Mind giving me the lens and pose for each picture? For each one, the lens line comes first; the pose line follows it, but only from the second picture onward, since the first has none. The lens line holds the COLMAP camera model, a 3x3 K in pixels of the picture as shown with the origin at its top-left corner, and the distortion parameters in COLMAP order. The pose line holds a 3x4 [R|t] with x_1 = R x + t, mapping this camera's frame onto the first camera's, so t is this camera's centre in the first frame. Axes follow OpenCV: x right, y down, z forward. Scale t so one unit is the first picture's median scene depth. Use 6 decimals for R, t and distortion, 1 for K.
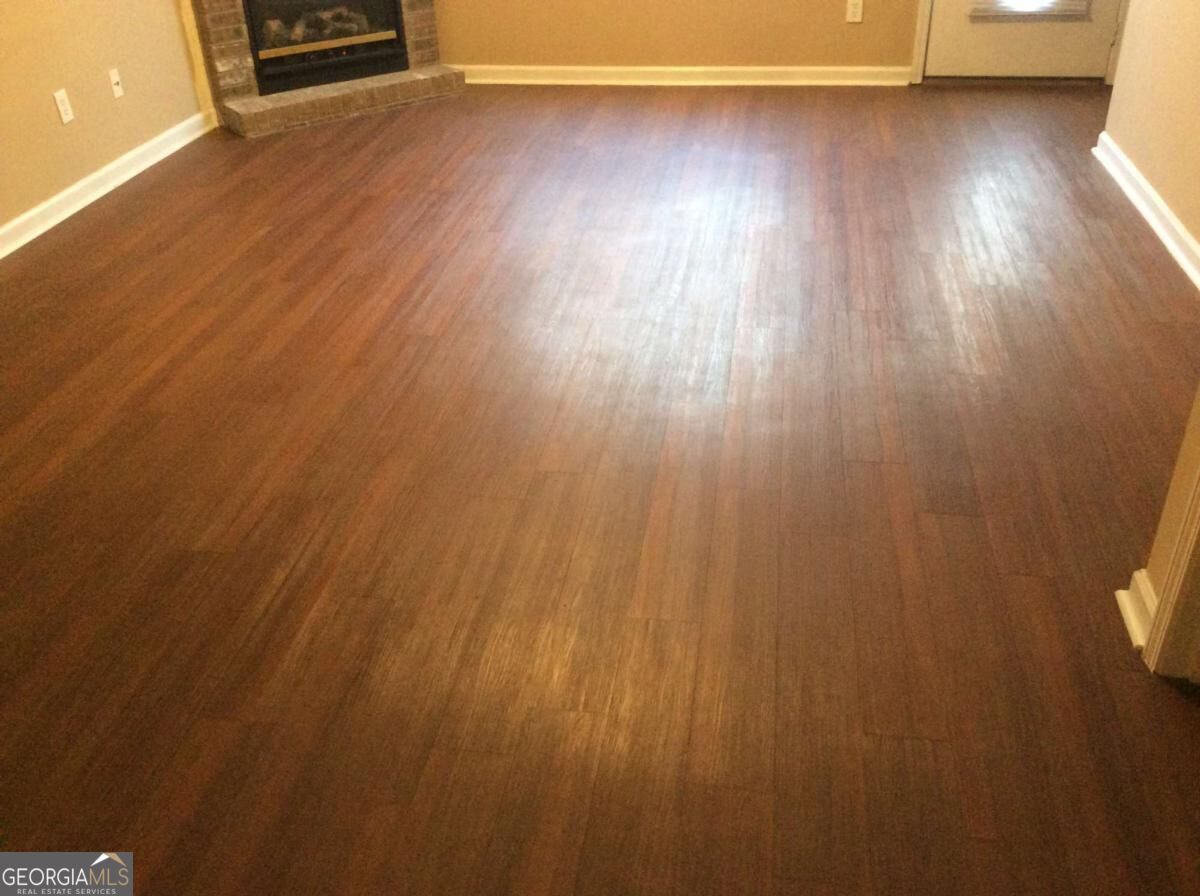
lens RADIAL K [[1103.7, 0, 589.8], [0, 1103.7, 441.1], [0, 0, 1]] dist [0.120669, -0.198457]
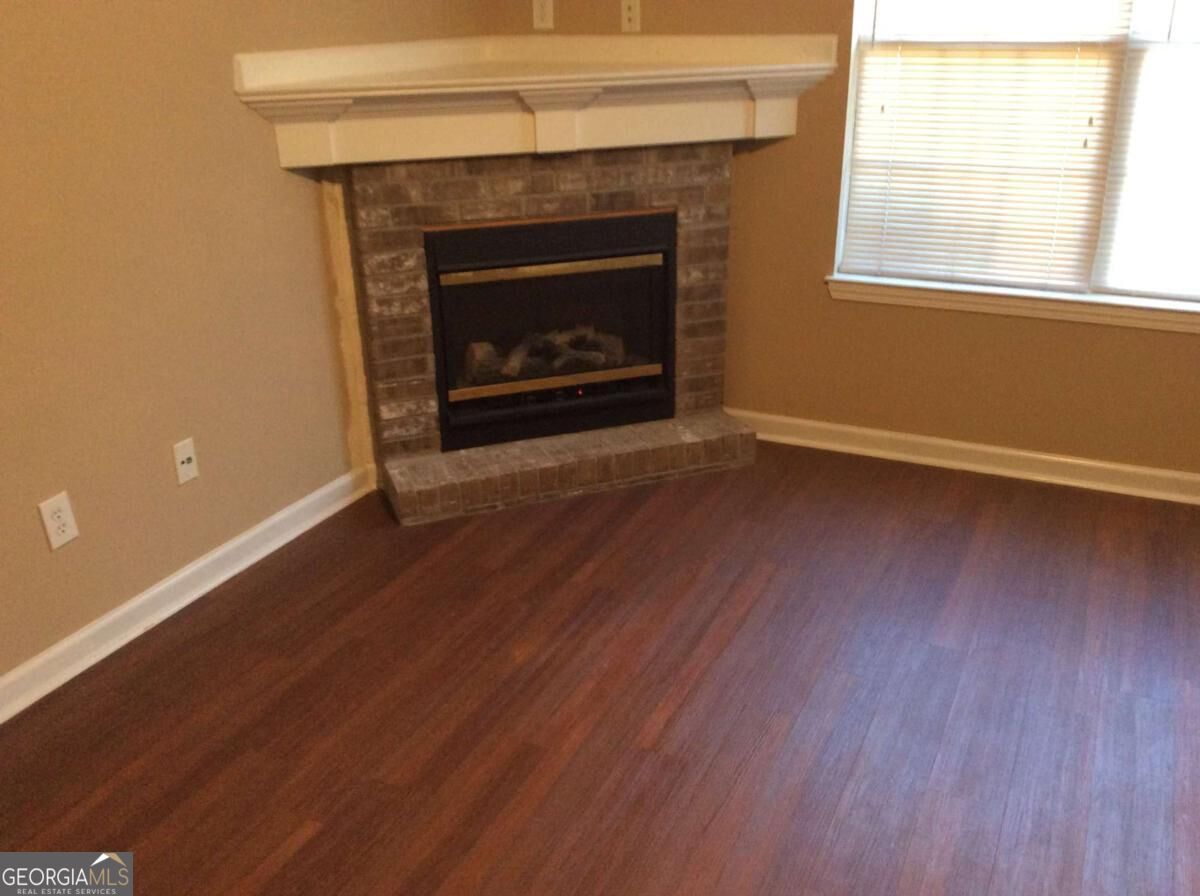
lens RADIAL K [[1109.2, 0, 598.9], [0, 1109.2, 455.6], [0, 0, 1]] dist [0.128680, -0.375680]
pose [[0.962429, 0.120183, -0.243487, -0.046002], [-0.154818, 0.979558, -0.128445, -0.239487], [0.223072, 0.161315, 0.961362, 0.395822]]
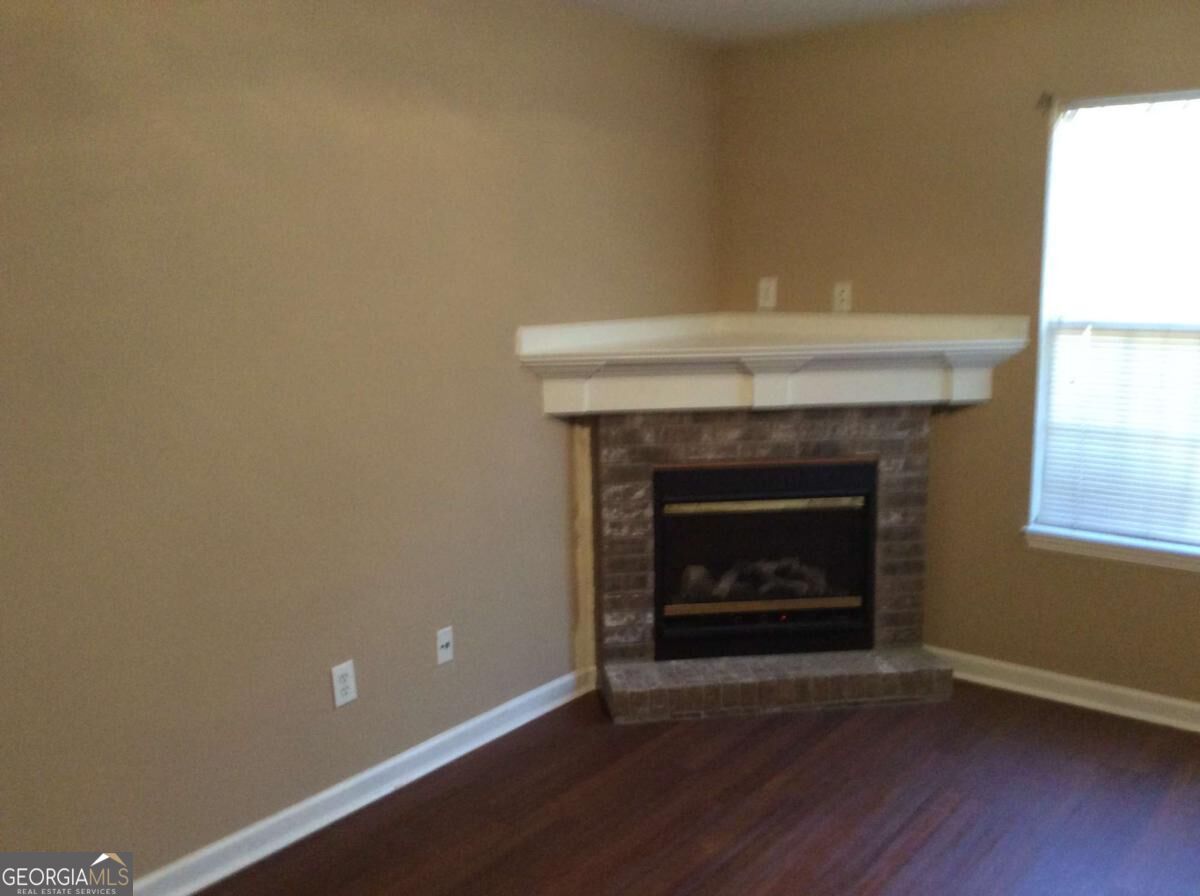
lens RADIAL K [[1103.7, 0, 589.8], [0, 1103.7, 441.1], [0, 0, 1]] dist [0.120669, -0.198457]
pose [[0.879378, 0.099952, -0.465514, -0.005443], [-0.262069, 0.917894, -0.297978, -0.214788], [0.397509, 0.384032, 0.833370, 0.320503]]
